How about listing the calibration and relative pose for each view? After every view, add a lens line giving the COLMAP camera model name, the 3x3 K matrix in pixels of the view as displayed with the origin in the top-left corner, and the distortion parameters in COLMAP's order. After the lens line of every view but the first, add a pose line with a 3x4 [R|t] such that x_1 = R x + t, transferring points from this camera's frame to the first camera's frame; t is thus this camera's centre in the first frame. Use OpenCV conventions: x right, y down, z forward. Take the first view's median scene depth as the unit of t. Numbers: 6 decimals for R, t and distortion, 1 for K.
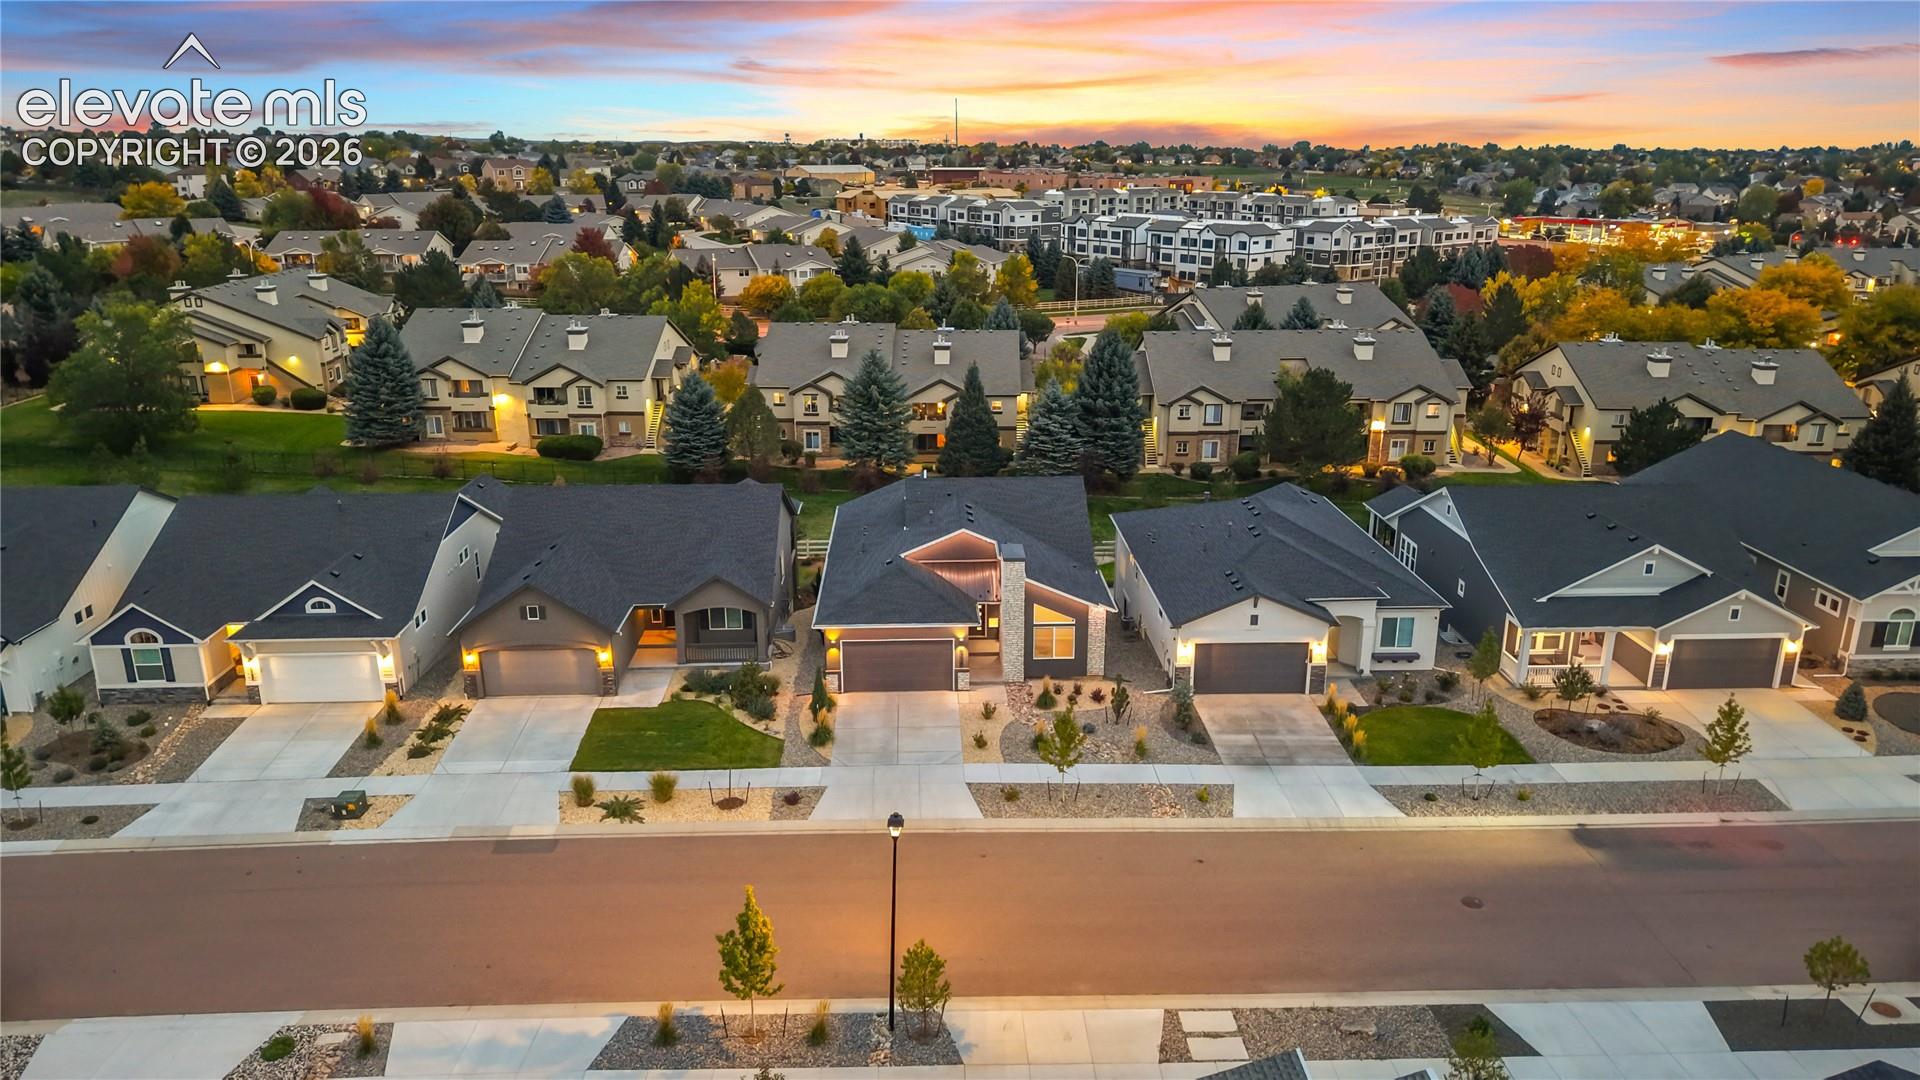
lens RADIAL K [[1279.0, 0, 954.6], [0, 1279.0, 532.3], [0, 0, 1]] dist [0.027492, -0.044109]
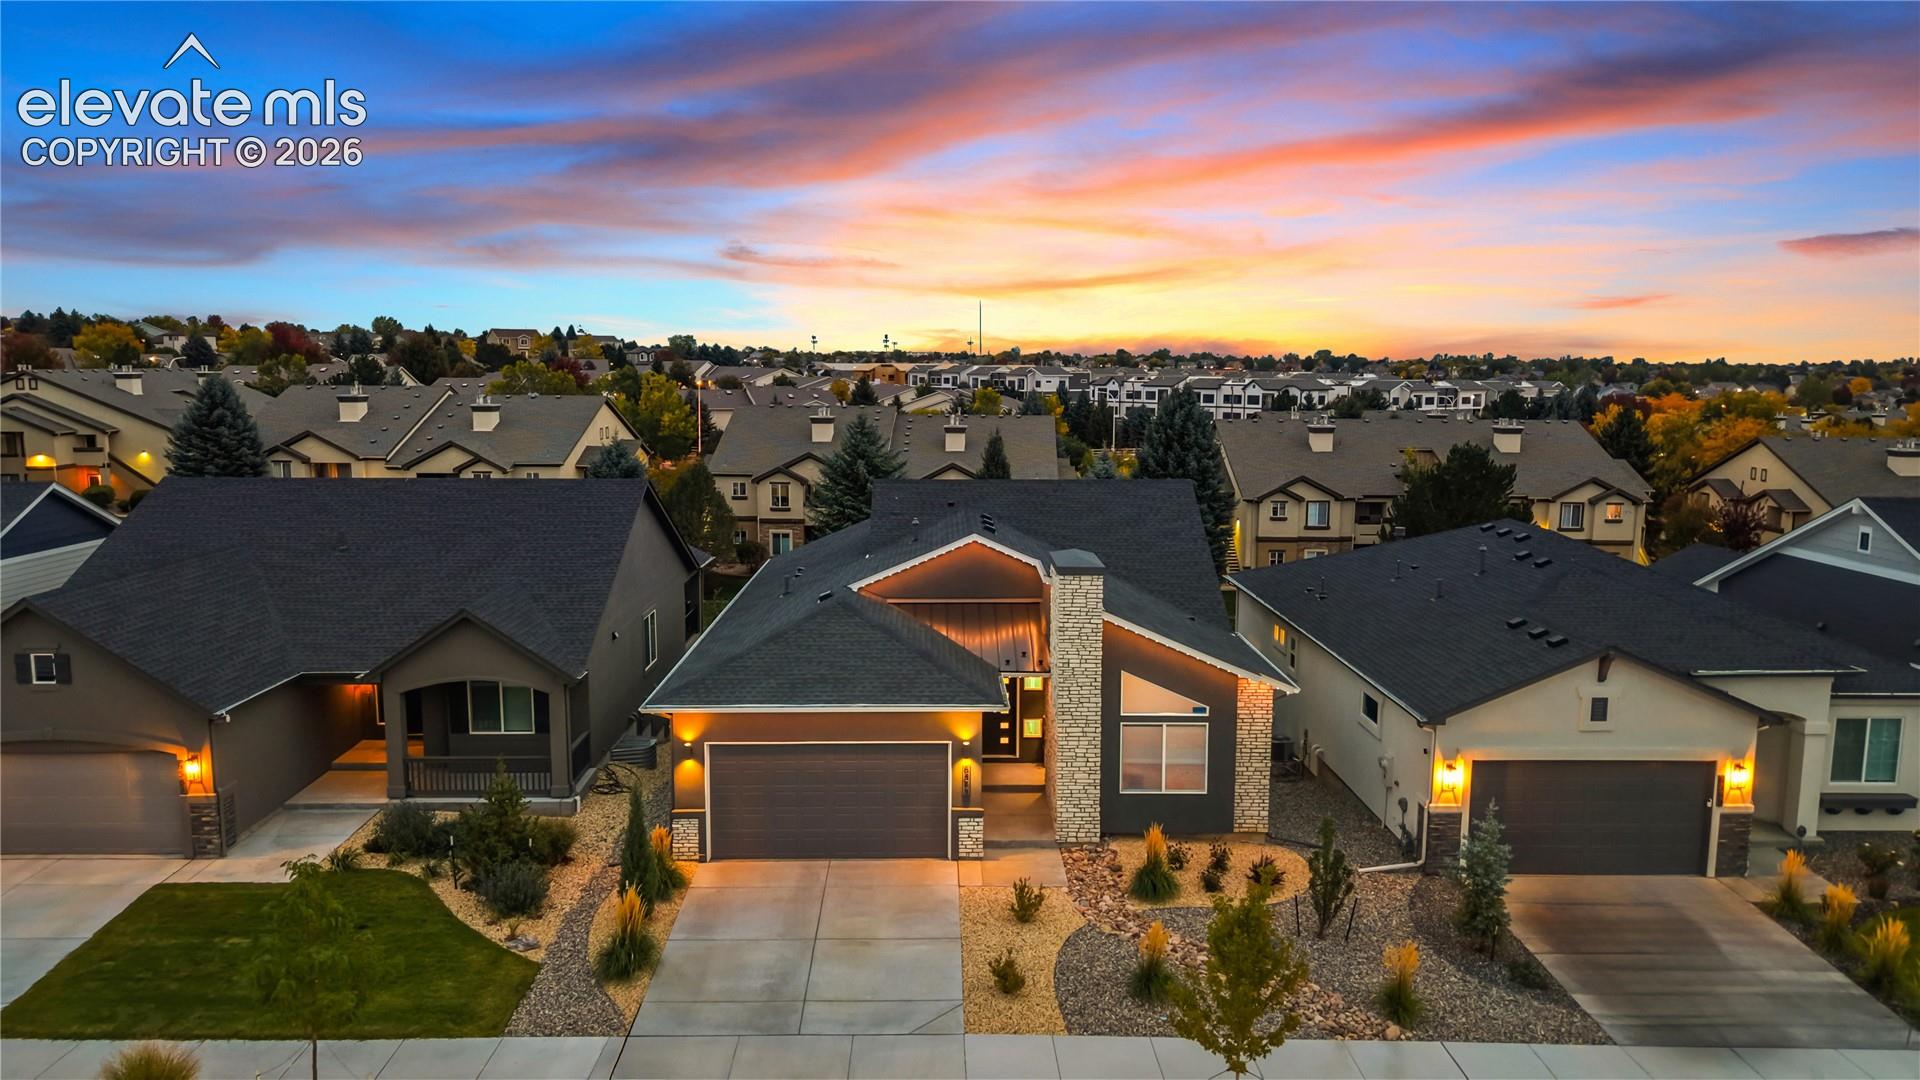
lens RADIAL K [[1269.1, 0, 954.8], [0, 1269.1, 532.0], [0, 0, 1]] dist [0.029380, -0.041948]
pose [[0.999799, 0.008993, -0.017900, 0.004537], [-0.011820, 0.986277, -0.164678, 0.044867], [0.016174, 0.164856, 0.986185, 0.284638]]
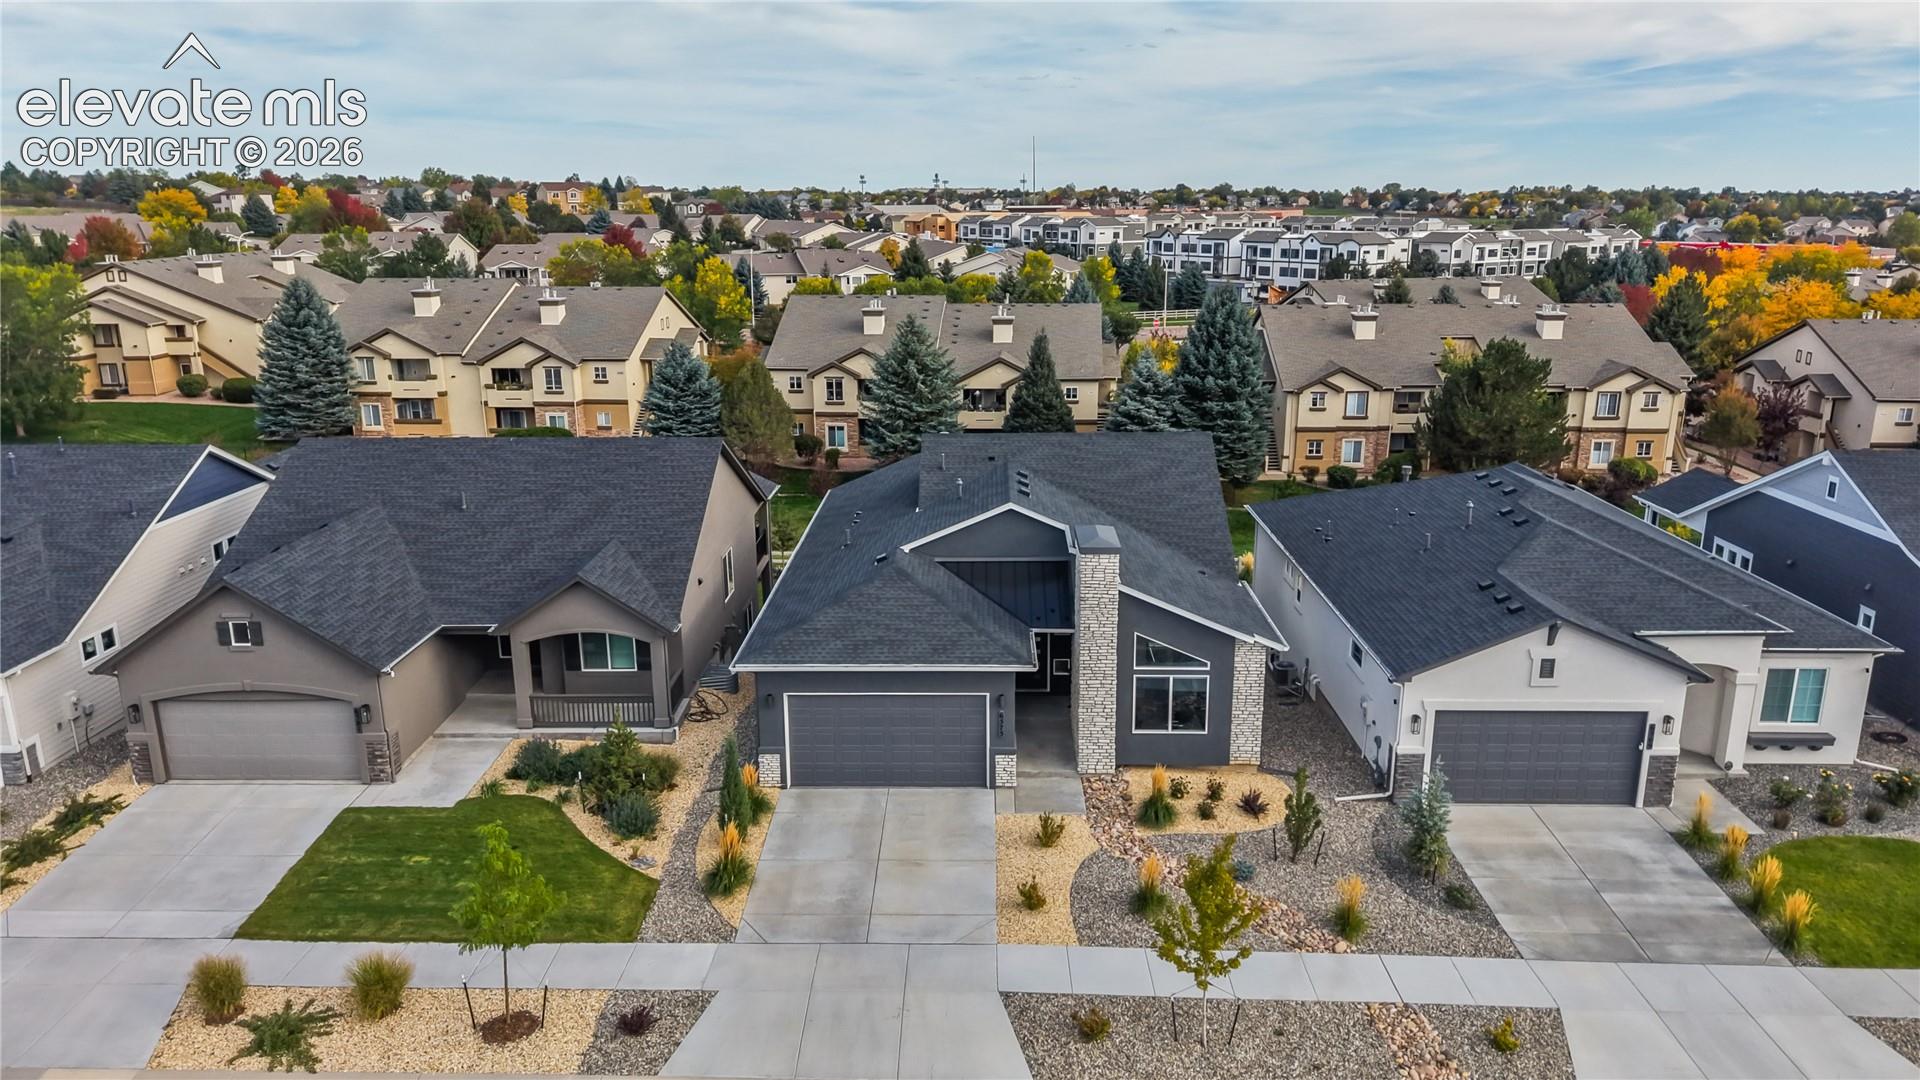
lens RADIAL K [[1279.0, 0, 954.6], [0, 1279.0, 532.3], [0, 0, 1]] dist [0.027492, -0.044109]
pose [[0.998216, 0.010426, -0.058791, 0.008811], [-0.012833, 0.999089, -0.040712, 0.019497], [0.058313, 0.041393, 0.997440, 0.238678]]
